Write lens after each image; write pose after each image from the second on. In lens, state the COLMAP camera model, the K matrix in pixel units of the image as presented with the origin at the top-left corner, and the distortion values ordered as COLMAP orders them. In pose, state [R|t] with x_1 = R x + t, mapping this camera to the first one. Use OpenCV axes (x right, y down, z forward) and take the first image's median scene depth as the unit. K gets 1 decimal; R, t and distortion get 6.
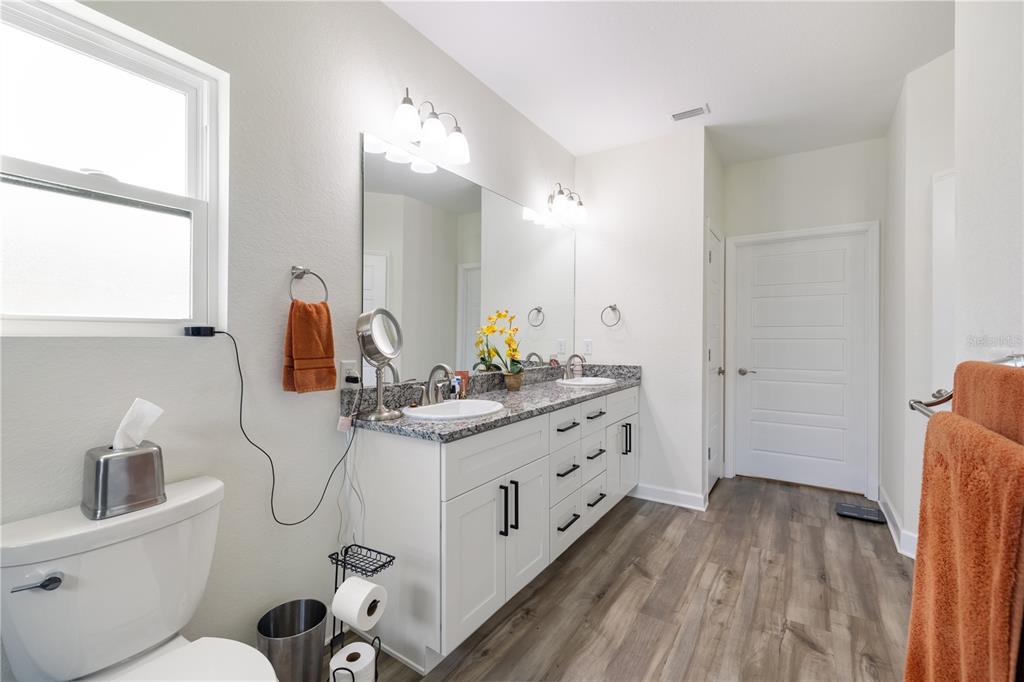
lens RADIAL K [[433.1, 0, 509.3], [0, 433.1, 336.8], [0, 0, 1]] dist [0.007469, -0.001698]
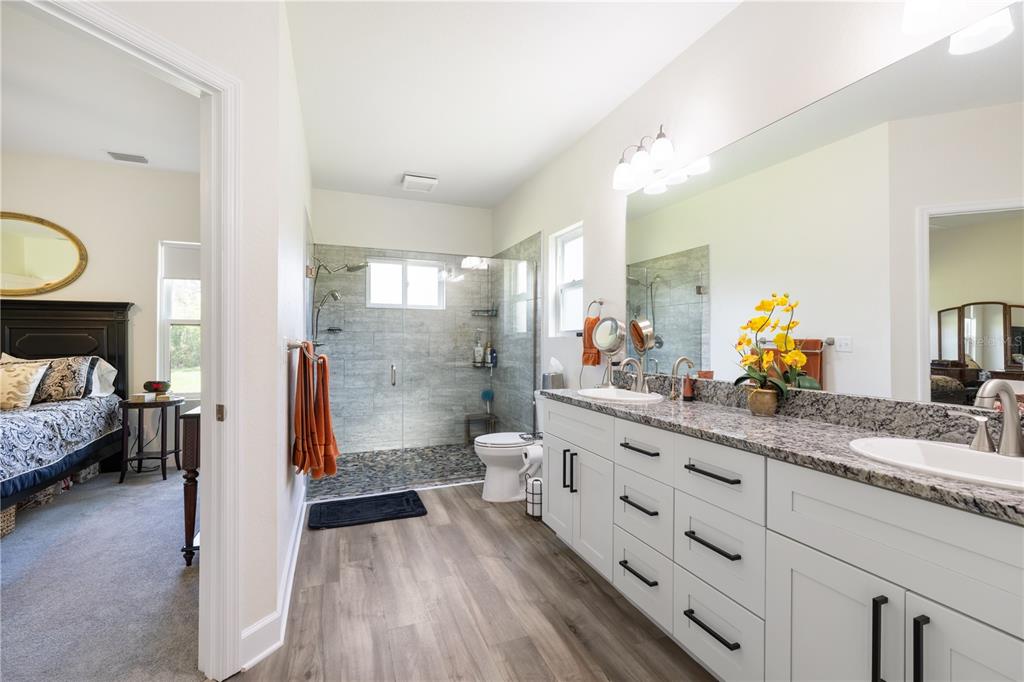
lens RADIAL K [[433.1, 0, 514.2], [0, 433.1, 340.3], [0, 0, 1]] dist [0.007469, -0.001698]
pose [[-0.552123, -0.005059, -0.833748, 1.001890], [-0.006447, 0.999978, -0.001798, 0.018349], [0.833738, 0.004383, -0.552143, 1.374029]]
